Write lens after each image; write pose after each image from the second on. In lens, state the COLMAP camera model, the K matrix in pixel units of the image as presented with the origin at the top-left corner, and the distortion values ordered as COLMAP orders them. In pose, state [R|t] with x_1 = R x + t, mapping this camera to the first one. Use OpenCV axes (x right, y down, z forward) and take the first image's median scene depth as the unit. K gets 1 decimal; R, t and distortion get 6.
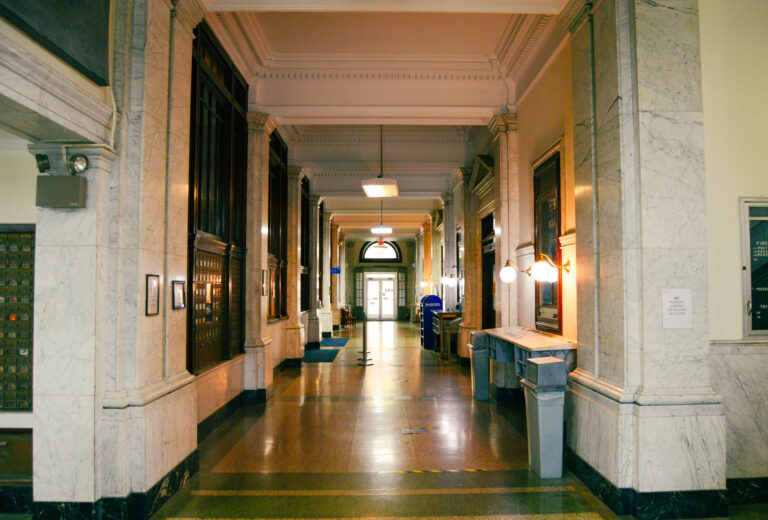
lens RADIAL K [[626.1, 0, 384.0], [0, 626.1, 260.0], [0, 0, 1]] dist [-0.065992, 0.002497]
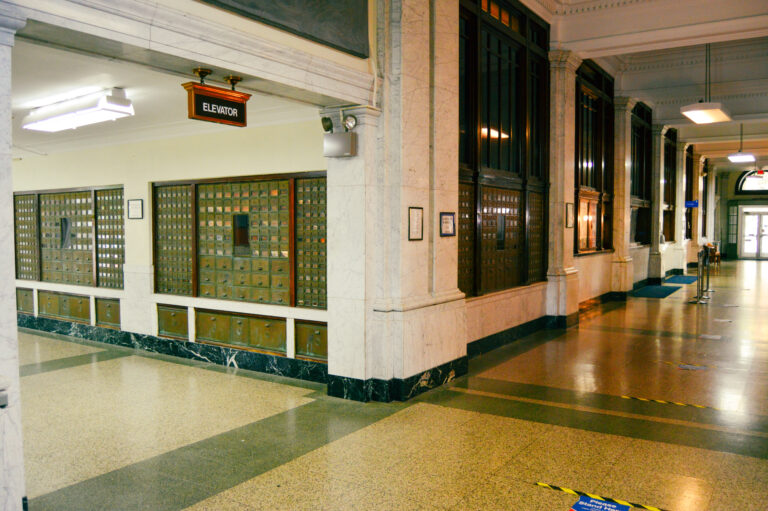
lens RADIAL K [[622.3, 0, 384.0], [0, 622.3, 255.5], [0, 0, 1]] dist [-0.086886, 0.012412]
pose [[0.824823, 0.030364, -0.564575, 0.140846], [0.024281, 0.995733, 0.089026, 0.003978], [0.564870, -0.087139, 0.820566, -0.025637]]
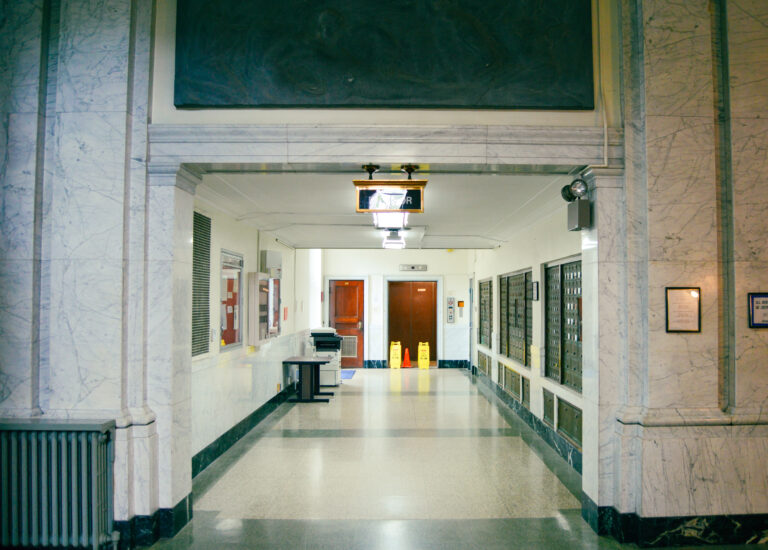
lens RADIAL K [[641.4, 0, 384.0], [0, 641.4, 275.0], [0, 0, 1]] dist [-0.077193, 0.002200]
pose [[0.015960, -0.040203, -0.999064, 0.279608], [0.044447, 0.998232, -0.039459, 0.011700], [0.998884, -0.043776, 0.017719, 0.286590]]
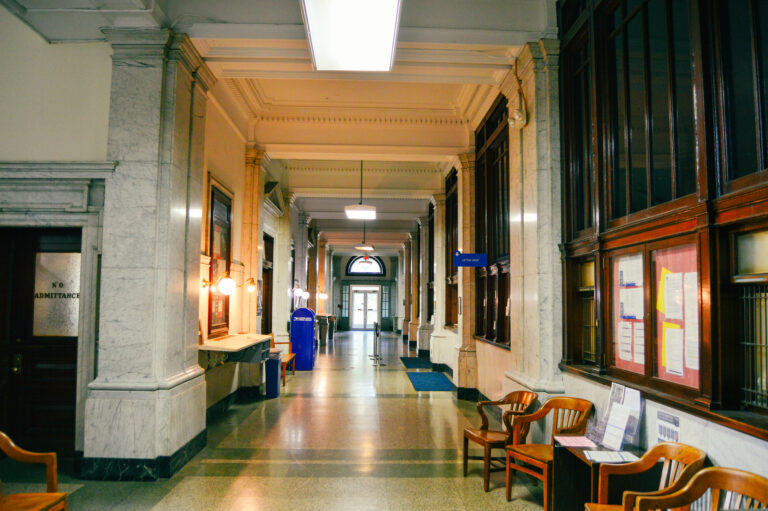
lens RADIAL K [[605.1, 0, 384.0], [0, 605.1, 255.5], [0, 0, 1]] dist [-0.071610, 0.000837]
pose [[0.999746, 0.010886, 0.019724, 0.018828], [-0.010322, 0.999542, -0.028459, -0.008383], [-0.020025, 0.028248, 0.999400, -0.140793]]
